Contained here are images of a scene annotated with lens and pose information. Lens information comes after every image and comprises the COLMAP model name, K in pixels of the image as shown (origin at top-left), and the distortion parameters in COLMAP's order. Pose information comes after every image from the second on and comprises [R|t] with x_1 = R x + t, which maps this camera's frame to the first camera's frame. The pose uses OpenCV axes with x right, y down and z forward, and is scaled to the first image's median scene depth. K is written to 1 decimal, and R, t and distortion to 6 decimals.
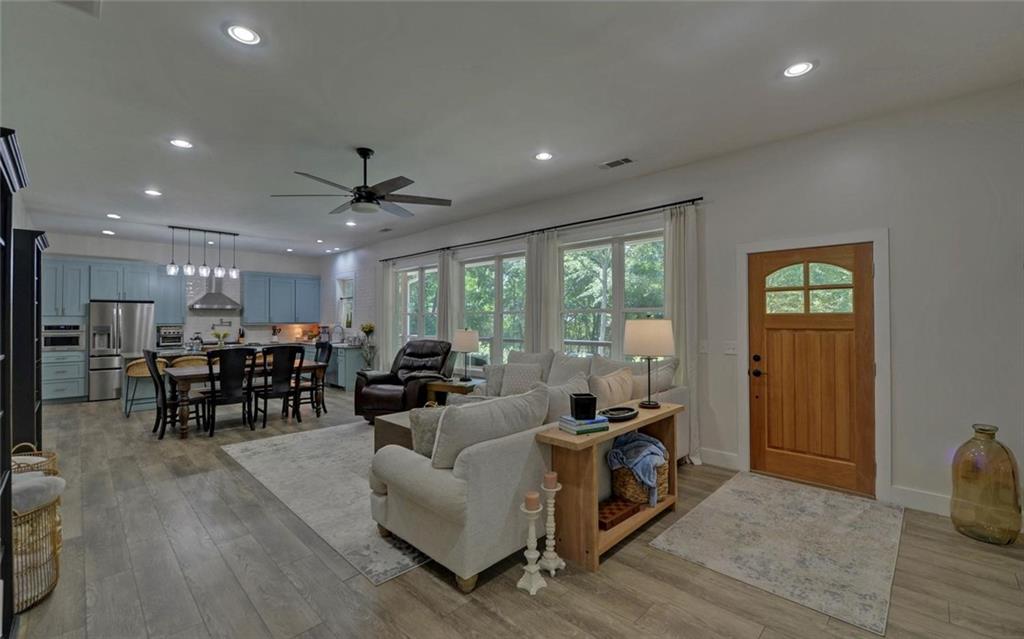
lens RADIAL K [[428.1, 0, 514.5], [0, 428.1, 315.8], [0, 0, 1]] dist [-0.008526, -0.001884]
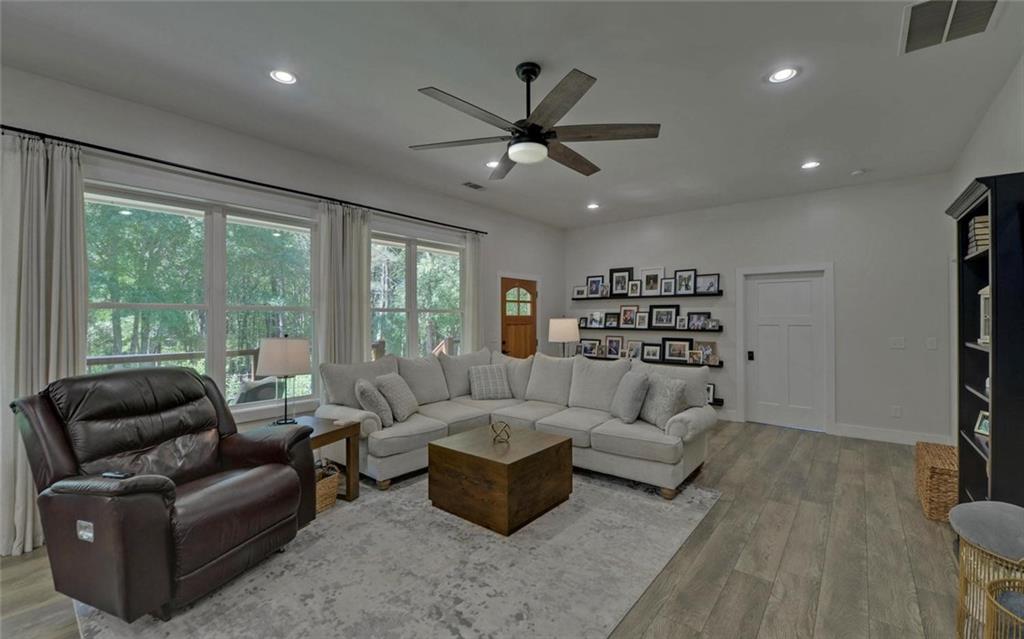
lens RADIAL K [[428.1, 0, 513.0], [0, 428.1, 316.1], [0, 0, 1]] dist [-0.008526, -0.001884]
pose [[-0.086081, 0.006973, 0.996264, -0.758845], [-0.005584, 0.999956, -0.007481, 0.008220], [-0.996272, -0.006207, -0.086038, 0.802716]]
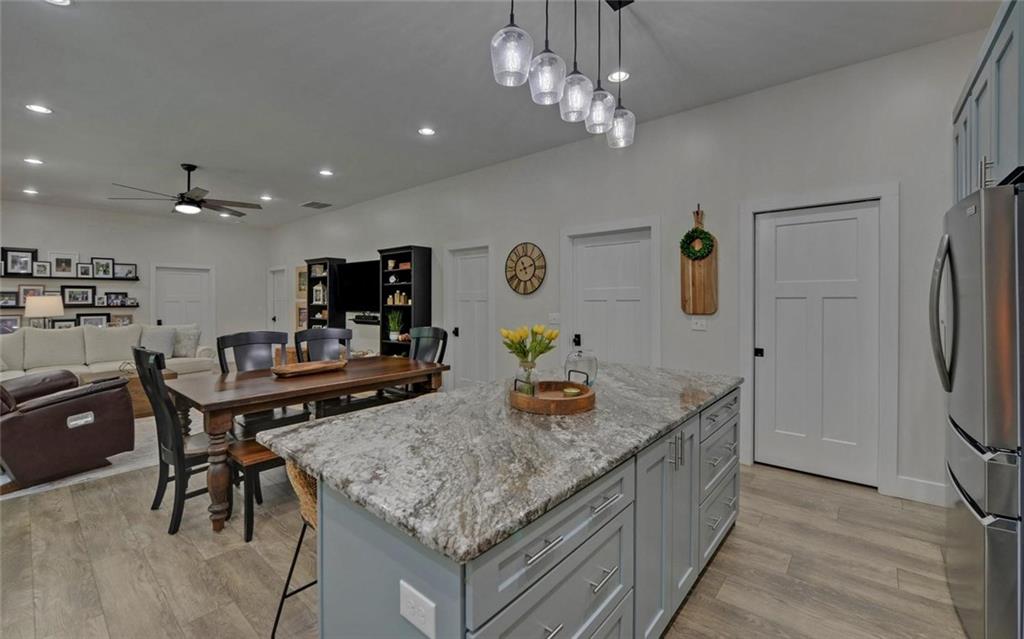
lens RADIAL K [[428.1, 0, 515.9], [0, 428.1, 298.1], [0, 0, 1]] dist [-0.008526, -0.001884]
pose [[-0.998078, 0.007368, -0.061533, -0.944728], [0.007978, 0.999921, -0.009673, 0.031198], [0.061457, -0.010145, -0.998058, 1.755364]]
